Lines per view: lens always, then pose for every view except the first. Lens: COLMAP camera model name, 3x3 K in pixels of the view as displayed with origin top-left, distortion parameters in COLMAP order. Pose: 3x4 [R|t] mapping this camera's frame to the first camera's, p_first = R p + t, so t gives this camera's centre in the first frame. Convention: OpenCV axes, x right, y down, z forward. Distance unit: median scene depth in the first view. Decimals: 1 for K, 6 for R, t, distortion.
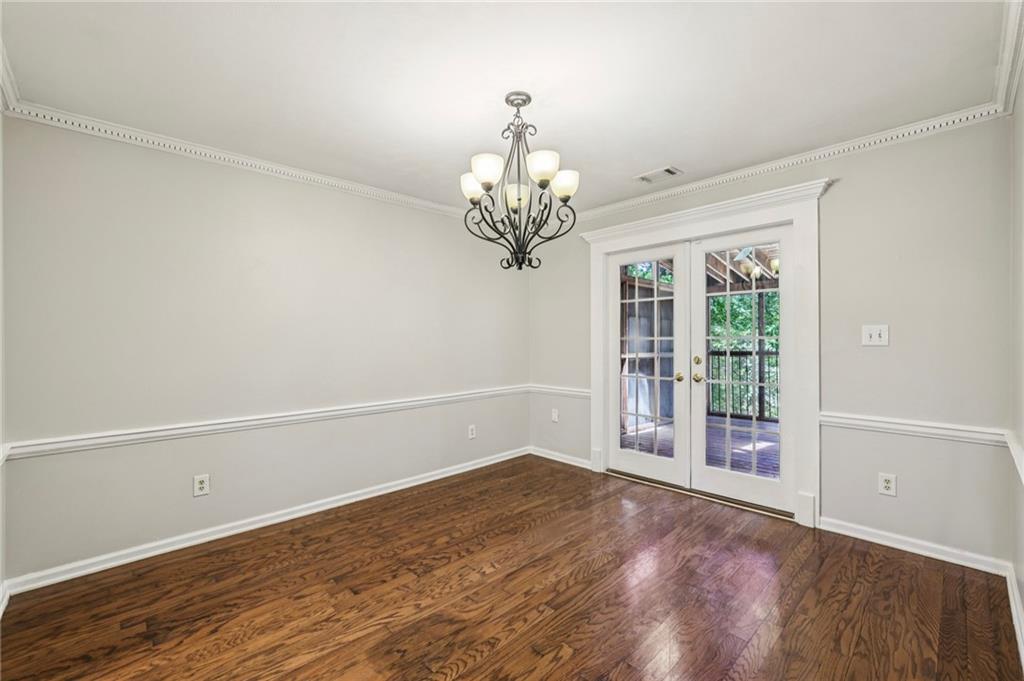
lens RADIAL K [[436.0, 0, 536.0], [0, 436.0, 343.4], [0, 0, 1]] dist [-0.015857, 0.005591]
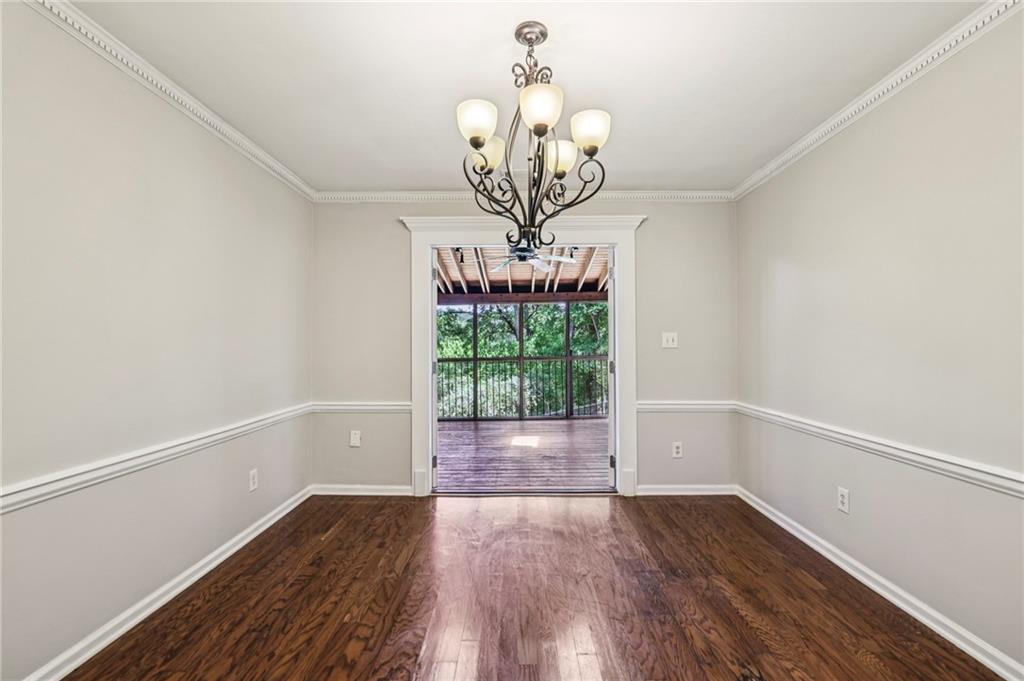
lens RADIAL K [[436.0, 0, 511.6], [0, 436.0, 348.4], [0, 0, 1]] dist [-0.015857, 0.005591]
pose [[0.708546, 0.003765, 0.705655, -0.435098], [0.005990, 0.999918, -0.011350, 0.015886], [-0.705639, 0.012269, 0.708465, 0.329004]]
